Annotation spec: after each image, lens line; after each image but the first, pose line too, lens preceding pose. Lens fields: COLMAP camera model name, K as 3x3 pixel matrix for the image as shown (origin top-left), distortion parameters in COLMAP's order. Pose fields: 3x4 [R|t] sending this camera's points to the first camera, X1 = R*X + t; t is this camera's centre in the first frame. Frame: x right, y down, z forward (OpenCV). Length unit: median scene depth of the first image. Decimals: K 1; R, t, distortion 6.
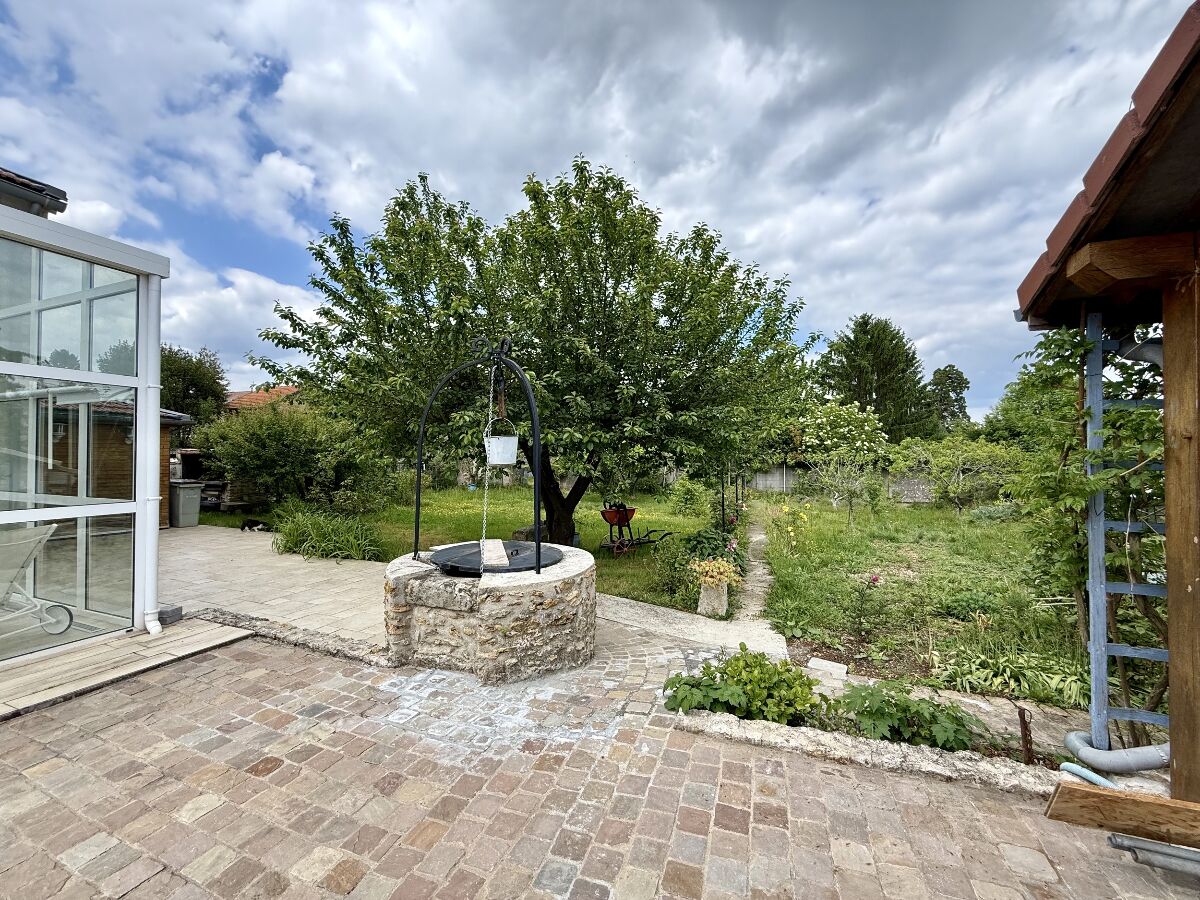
lens RADIAL K [[477.8, 0, 597.8], [0, 477.8, 449.4], [0, 0, 1]] dist [0.001744, -0.000090]
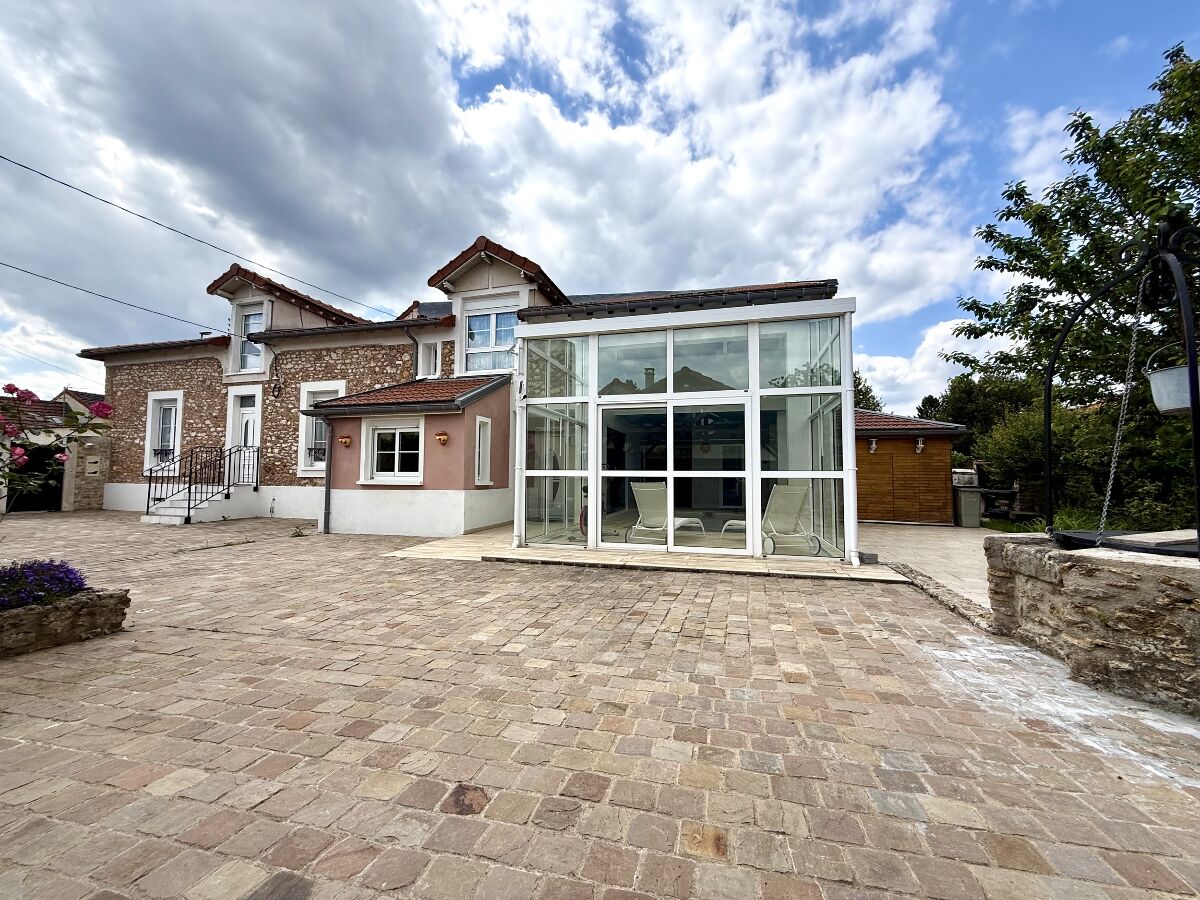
lens RADIAL K [[477.8, 0, 599.9], [0, 477.8, 448.6], [0, 0, 1]] dist [0.001744, -0.000090]
pose [[0.108227, -0.064424, -0.992037, 0.464901], [0.004253, 0.997919, -0.064342, 0.156451], [0.994117, 0.002745, 0.108276, 0.134269]]
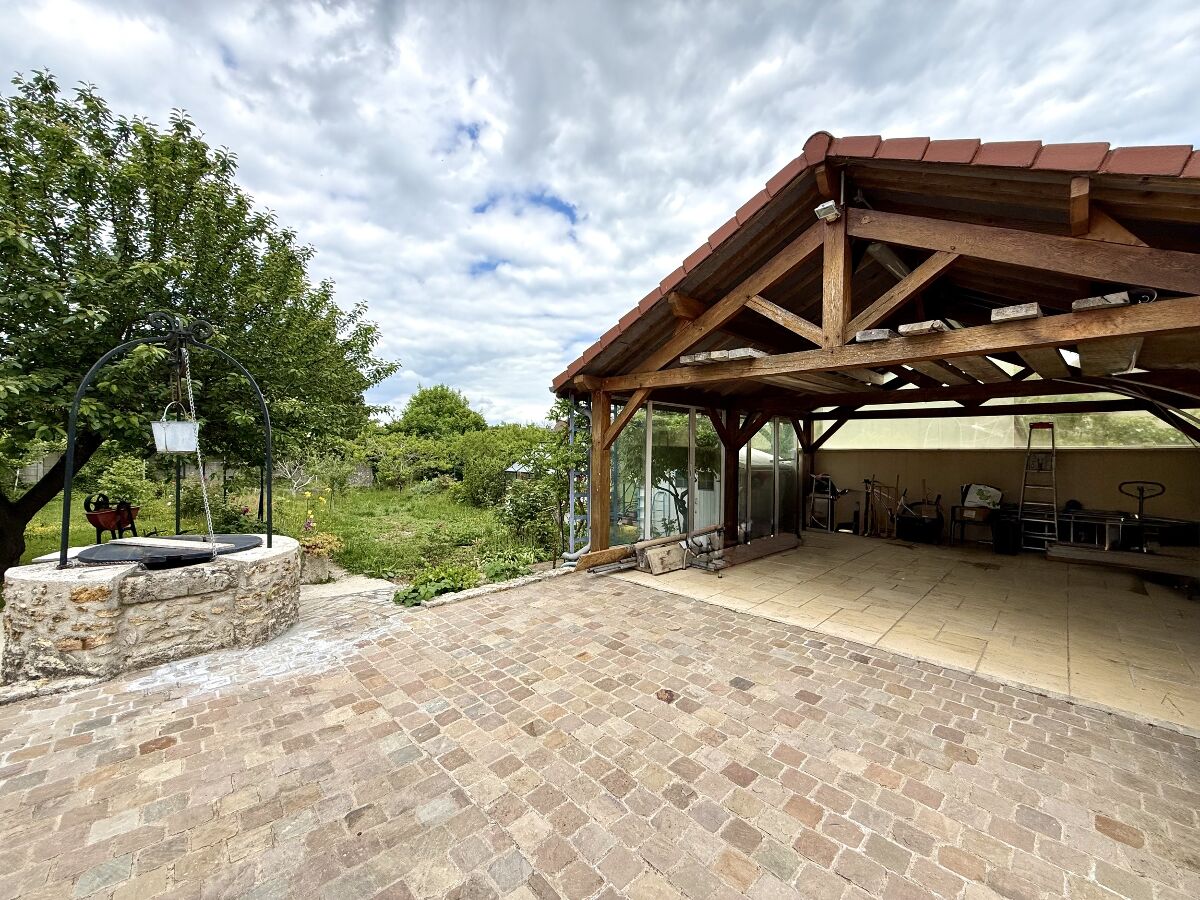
lens RADIAL K [[477.8, 0, 601.1], [0, 477.8, 448.9], [0, 0, 1]] dist [0.001744, -0.000090]
pose [[0.425851, 0.007915, 0.904759, -0.872824], [-0.023943, 0.999710, 0.002523, 0.005280], [-0.904477, -0.022737, 0.425917, -0.196419]]
